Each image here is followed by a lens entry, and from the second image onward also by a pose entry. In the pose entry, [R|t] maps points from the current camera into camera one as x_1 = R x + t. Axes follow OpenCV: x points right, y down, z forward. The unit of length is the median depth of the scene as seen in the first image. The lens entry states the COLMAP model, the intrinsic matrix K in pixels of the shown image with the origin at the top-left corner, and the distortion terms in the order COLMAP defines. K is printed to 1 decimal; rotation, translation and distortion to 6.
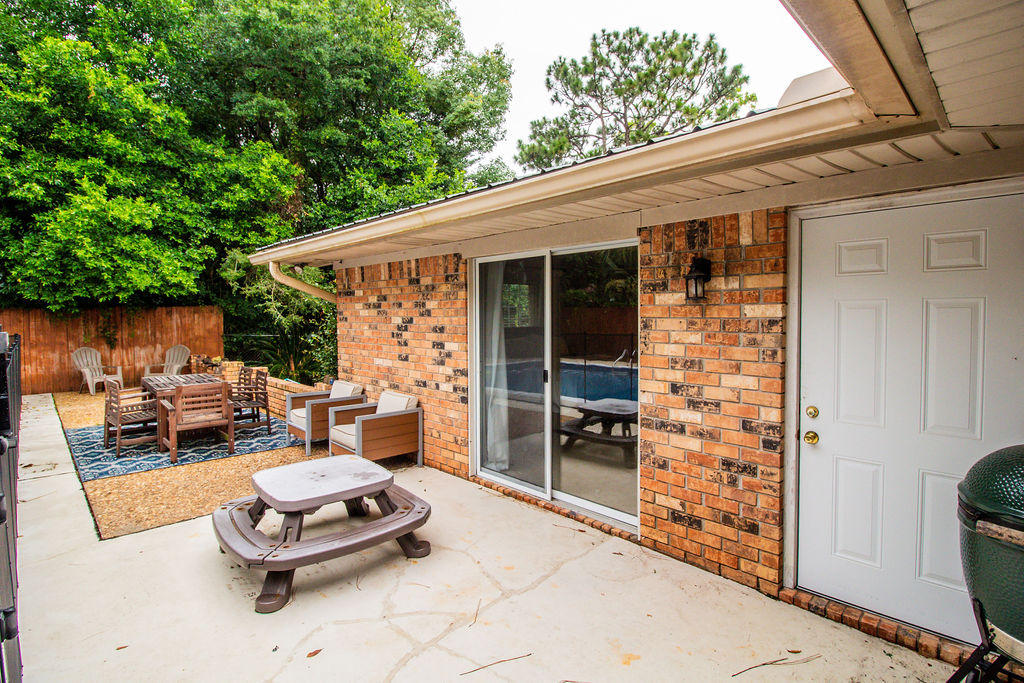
lens RADIAL K [[494.2, 0, 512.0], [0, 494.2, 323.8], [0, 0, 1]] dist [-0.008805, -0.001628]
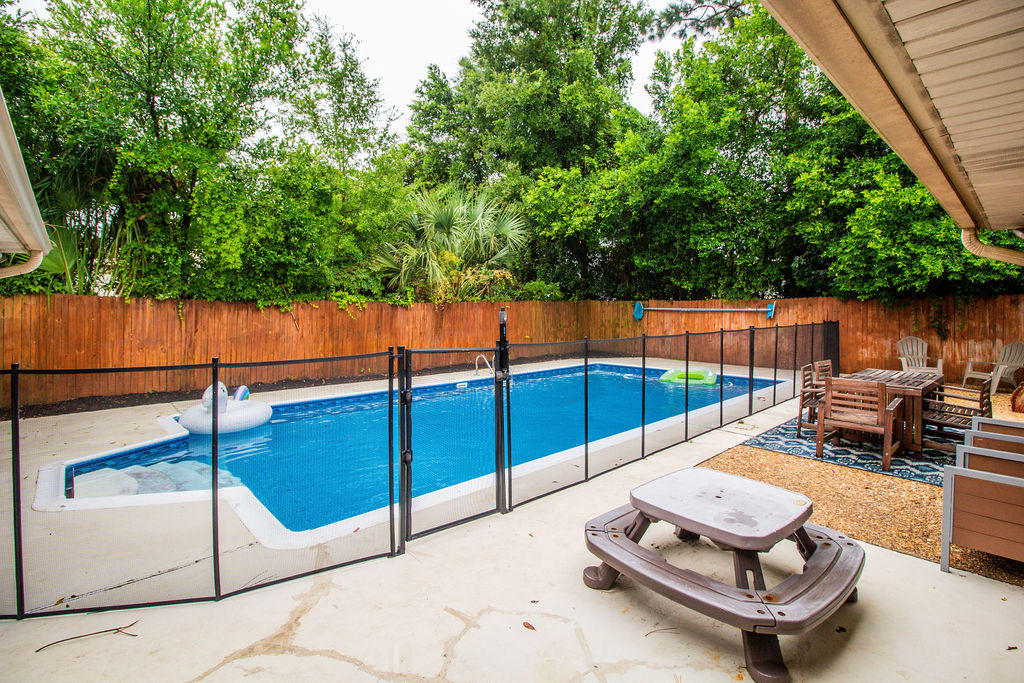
lens RADIAL K [[481.8, 0, 515.9], [0, 481.8, 305.9], [0, 0, 1]] dist [-0.002897, -0.000544]
pose [[-0.010069, 0.003042, -0.999945, 0.144730], [-0.020196, 0.999791, 0.003245, -0.001773], [0.999745, 0.020228, -0.010006, 0.229601]]
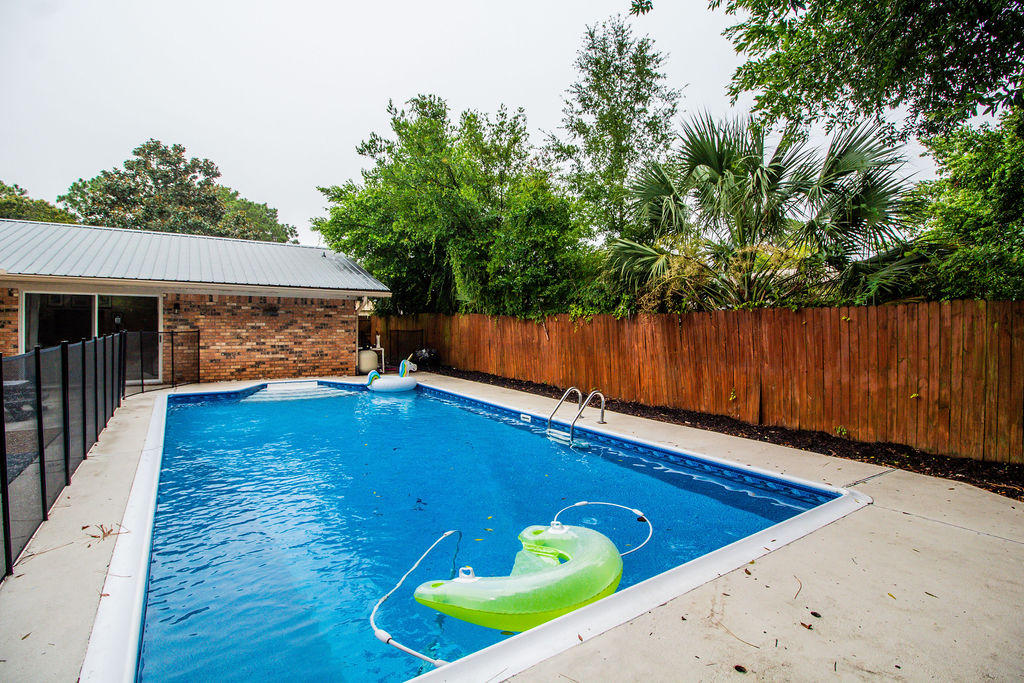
lens RADIAL K [[491.0, 0, 513.9], [0, 491.0, 328.2], [0, 0, 1]] dist [-0.001427, -0.000325]
pose [[-0.986978, -0.001280, 0.160848, -1.124188], [0.003188, 0.999616, 0.027515, 0.001309], [-0.160822, 0.027670, -0.986596, 0.970277]]
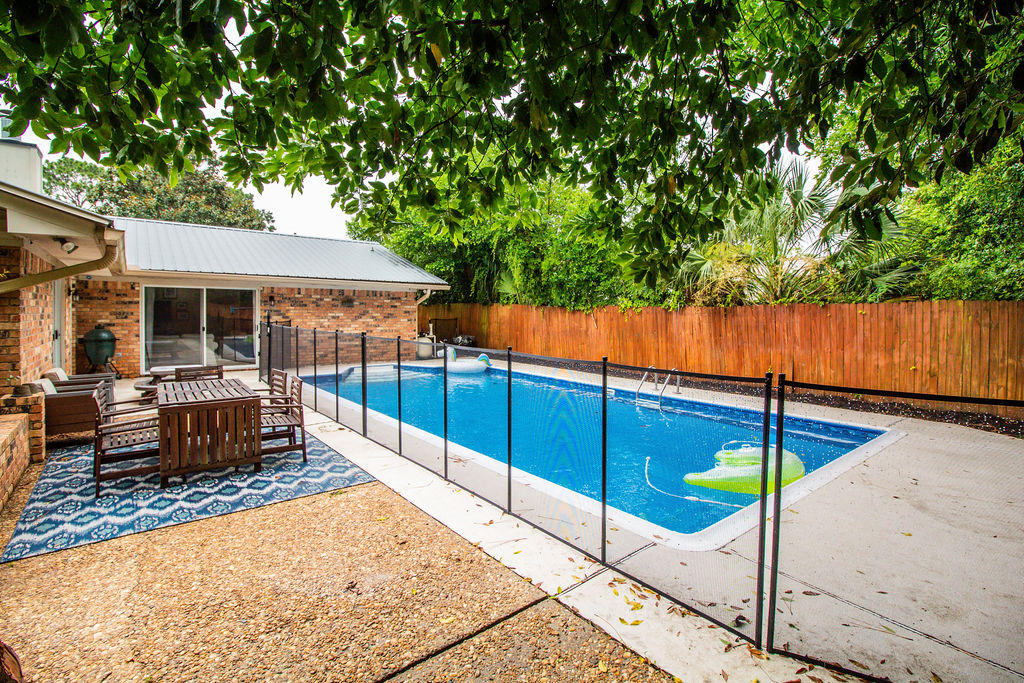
lens RADIAL K [[494.2, 0, 512.0], [0, 494.2, 323.8], [0, 0, 1]] dist [-0.008805, -0.001628]
pose [[-0.997697, -0.002179, 0.067792, -0.857006], [0.000956, 0.998932, 0.046185, -0.014418], [-0.067820, 0.046143, -0.996630, 1.205062]]
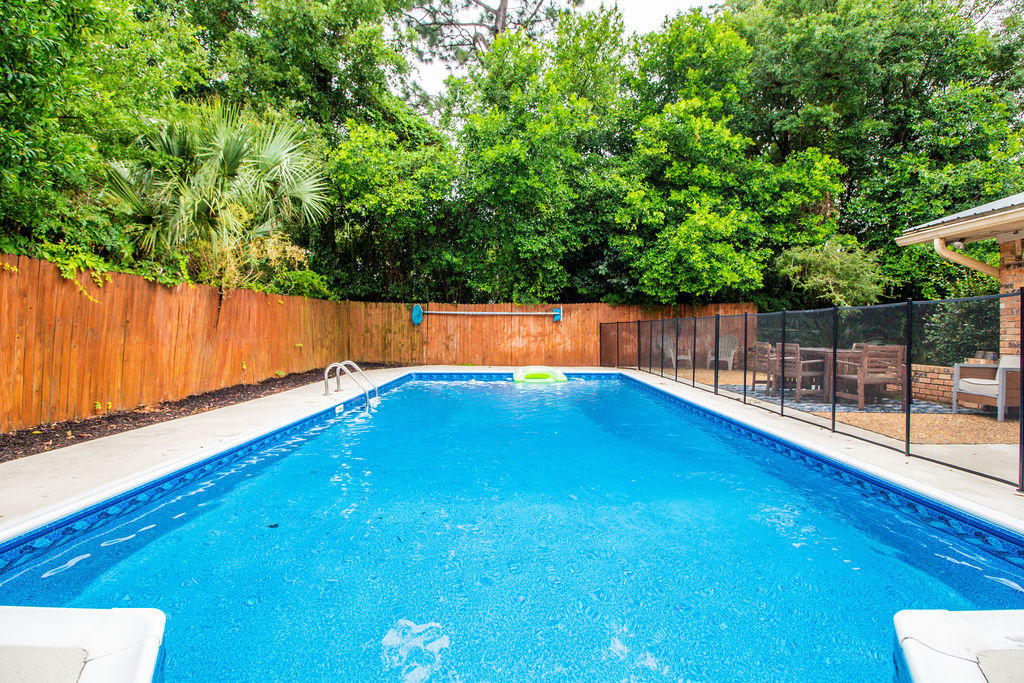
lens RADIAL K [[494.2, 0, 512.0], [0, 494.2, 323.8], [0, 0, 1]] dist [-0.008805, -0.001628]
pose [[0.715613, 0.003367, -0.698489, -0.273846], [-0.026600, 0.999394, -0.022434, 0.070830], [0.697991, 0.034634, 0.715269, -0.269572]]
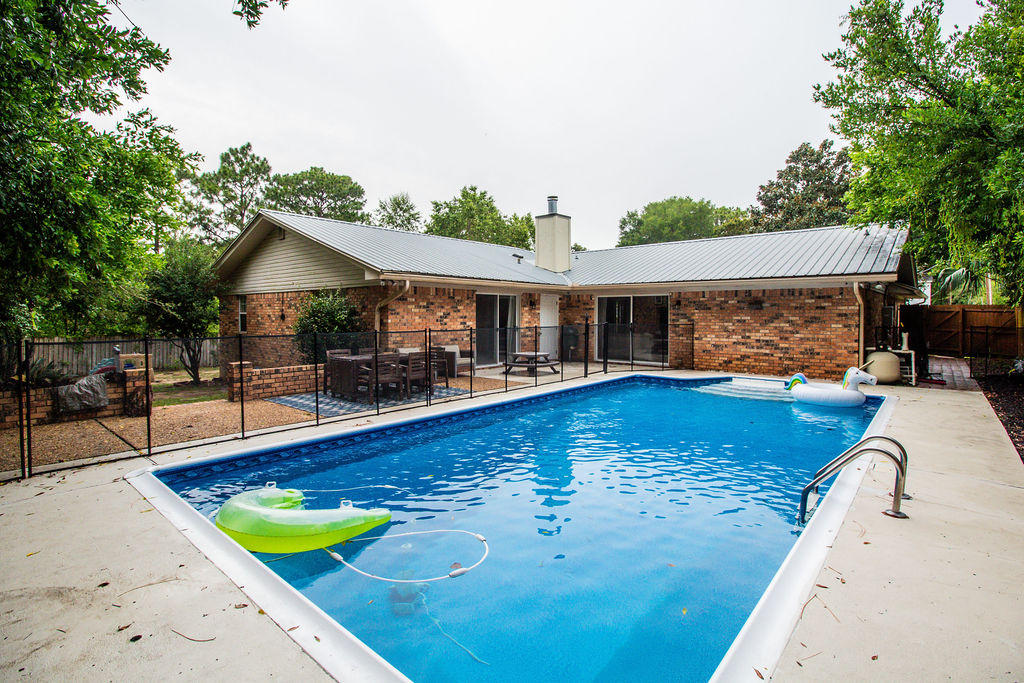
lens RADIAL K [[494.2, 0, 512.0], [0, 494.2, 323.8], [0, 0, 1]] dist [-0.008805, -0.001628]
pose [[-0.088752, -0.011894, 0.995983, -1.493517], [0.022200, 0.999657, 0.013916, 0.008204], [-0.995806, 0.023346, -0.088457, 0.526195]]
